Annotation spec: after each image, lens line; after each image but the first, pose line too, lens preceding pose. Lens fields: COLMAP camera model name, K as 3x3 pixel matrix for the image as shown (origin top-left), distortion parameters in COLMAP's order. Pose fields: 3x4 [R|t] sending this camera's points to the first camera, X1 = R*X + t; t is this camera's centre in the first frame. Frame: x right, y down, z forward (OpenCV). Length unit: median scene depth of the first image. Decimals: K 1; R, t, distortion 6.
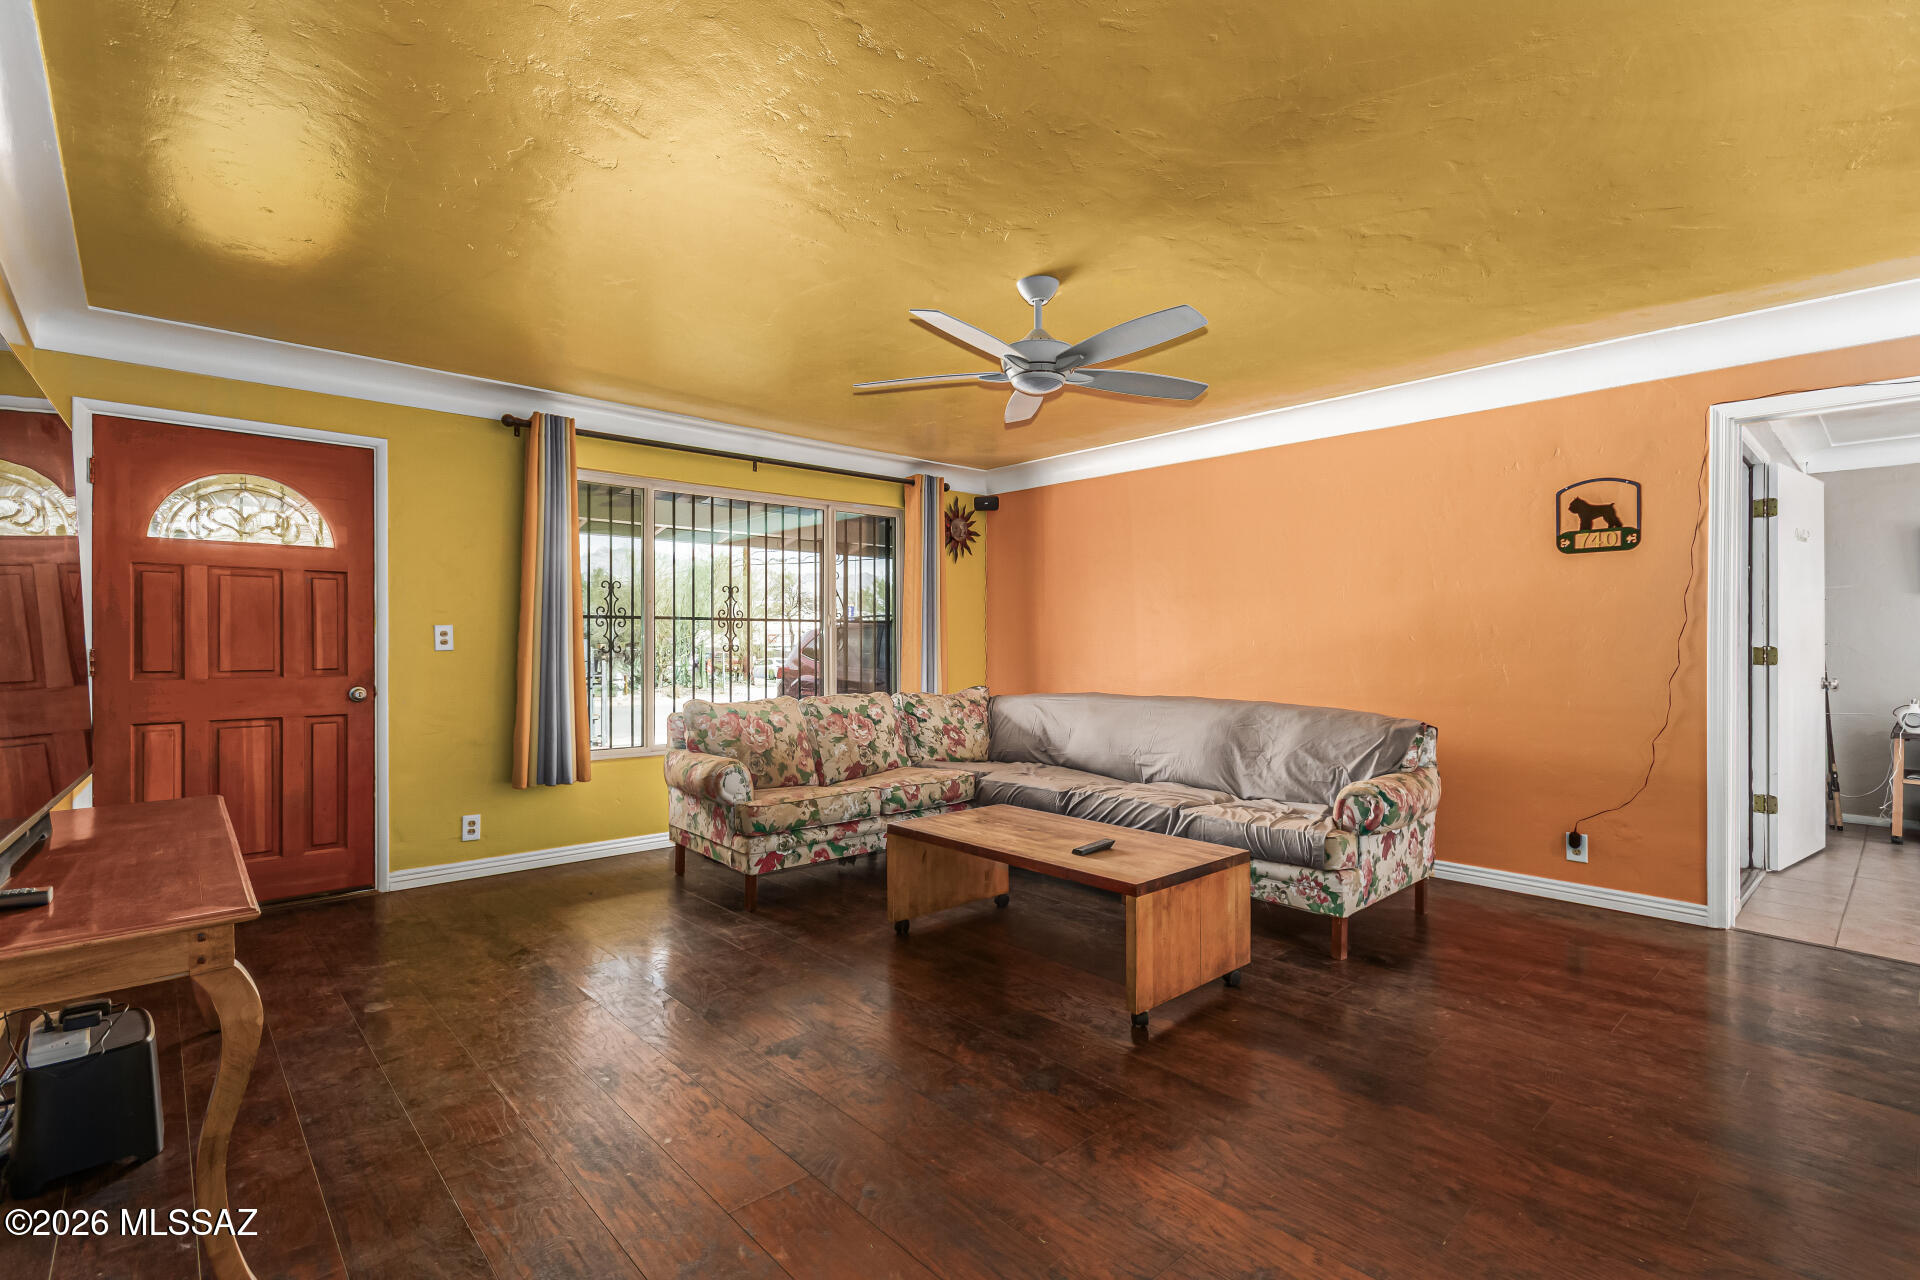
lens RADIAL K [[894.8, 0, 972.4], [0, 894.8, 644.2], [0, 0, 1]] dist [-0.003922, 0.000006]
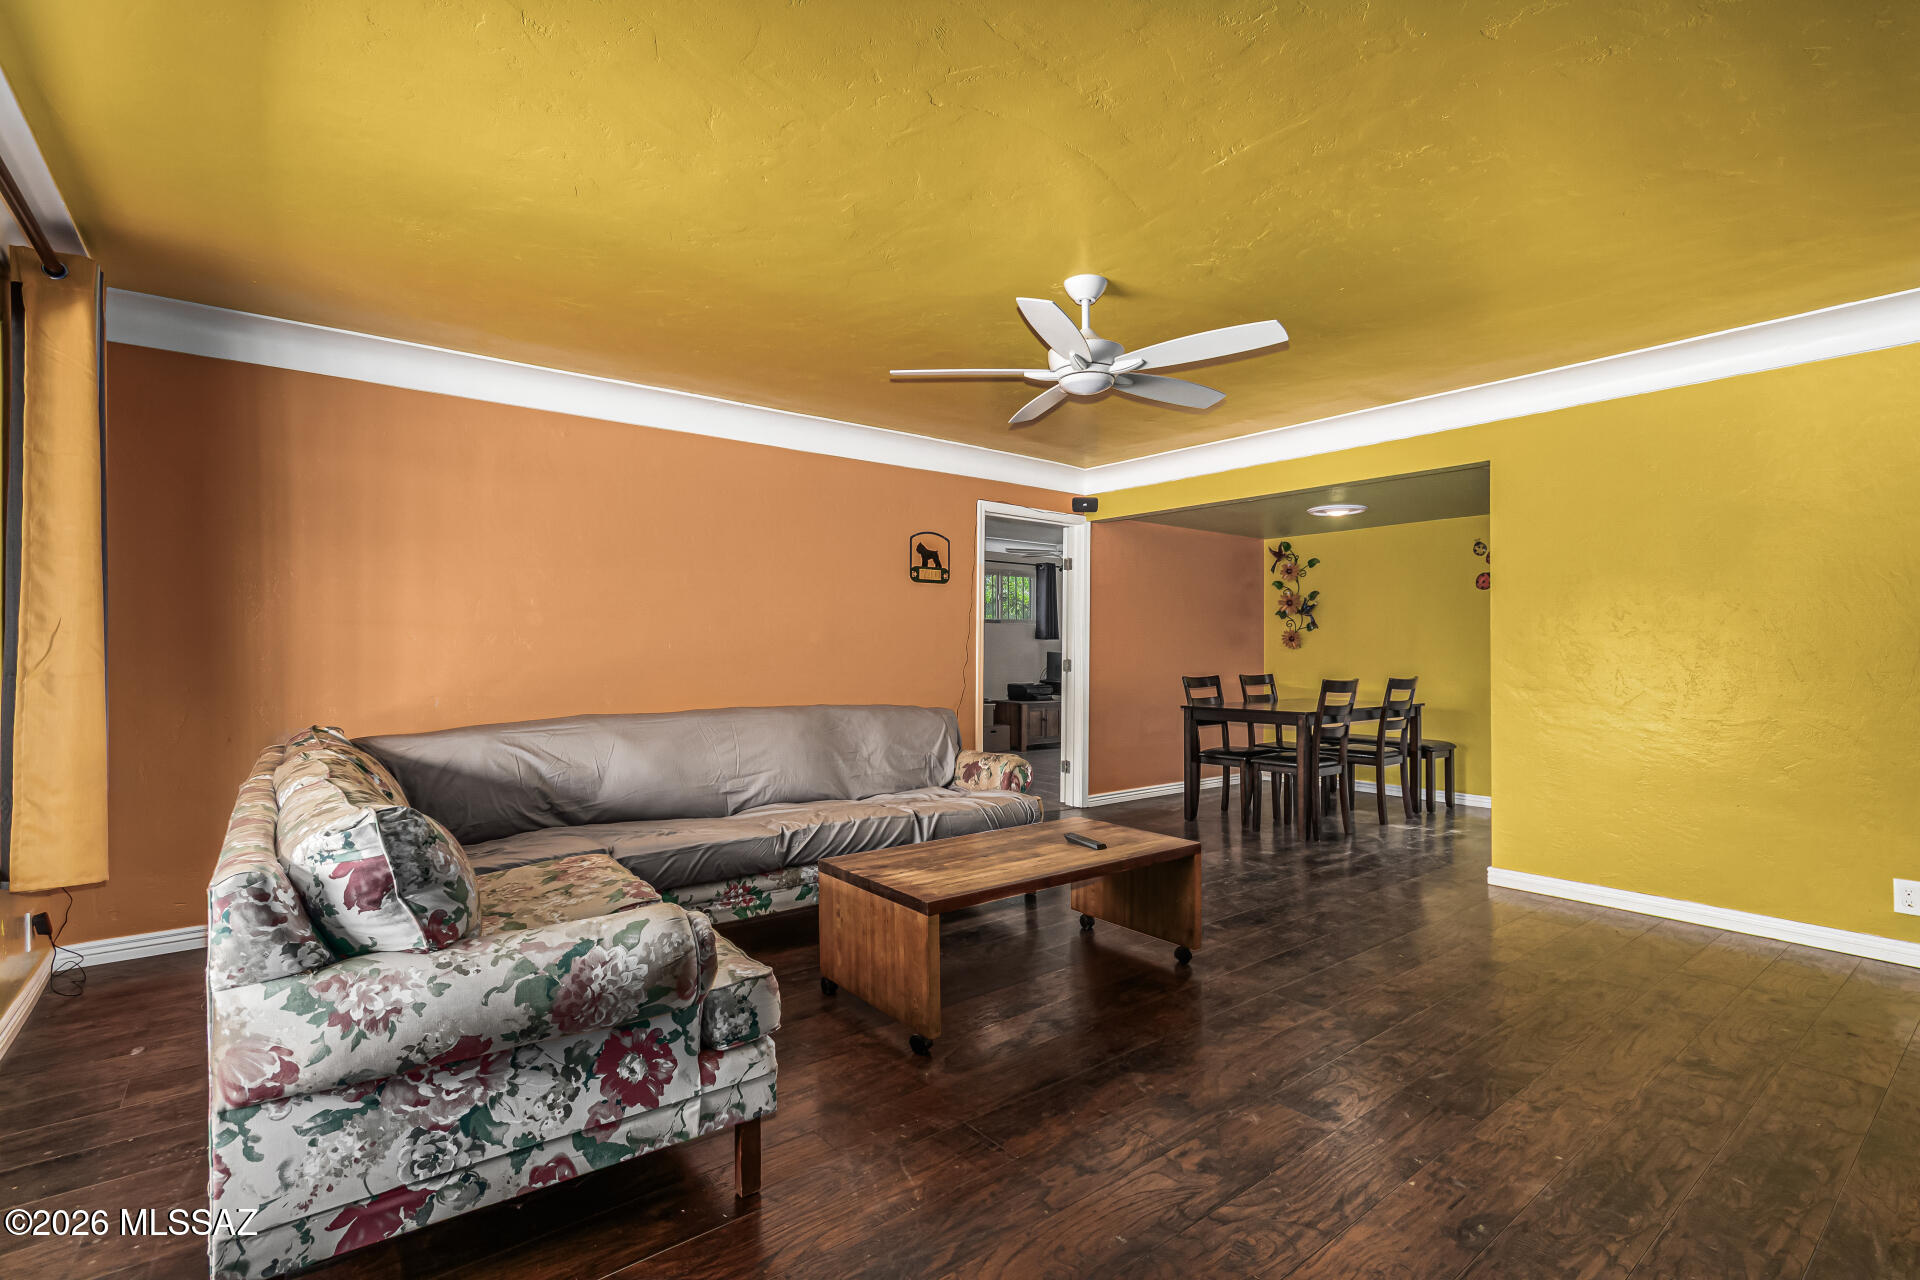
lens RADIAL K [[894.8, 0, 966.6], [0, 894.8, 650.3], [0, 0, 1]] dist [-0.003922, 0.000006]
pose [[0.052628, 0.001327, 0.998613, -0.714503], [0.002518, 0.999996, -0.001461, 0.006473], [-0.998611, 0.002591, 0.052625, 0.850291]]
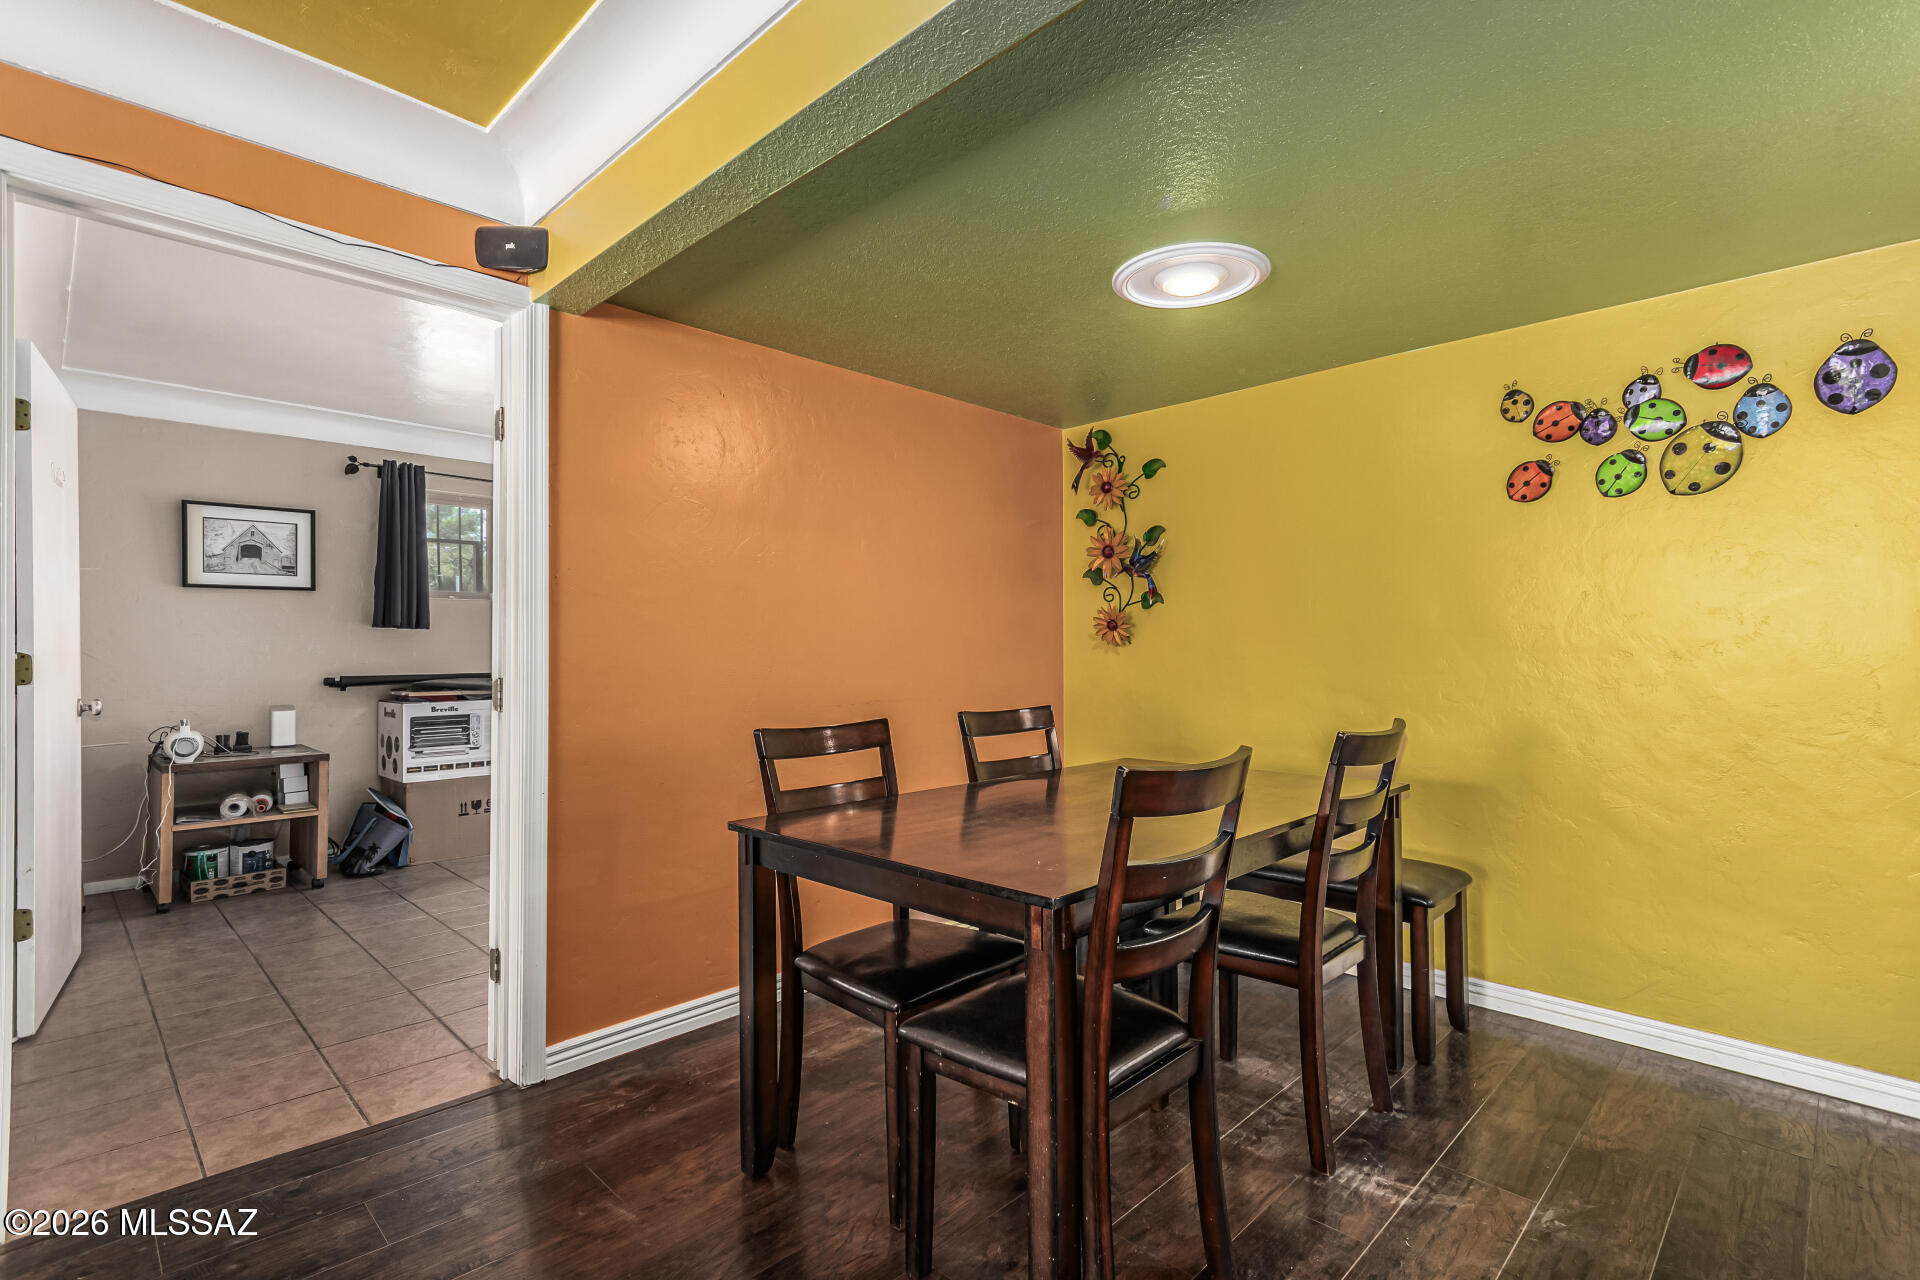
lens RADIAL K [[894.8, 0, 963.5], [0, 894.8, 638.7], [0, 0, 1]] dist [-0.003922, 0.000006]
pose [[-0.062343, 0.009567, 0.998009, 0.300056], [0.007101, 0.999933, -0.009142, 0.003238], [-0.998030, 0.006517, -0.062406, 0.472902]]
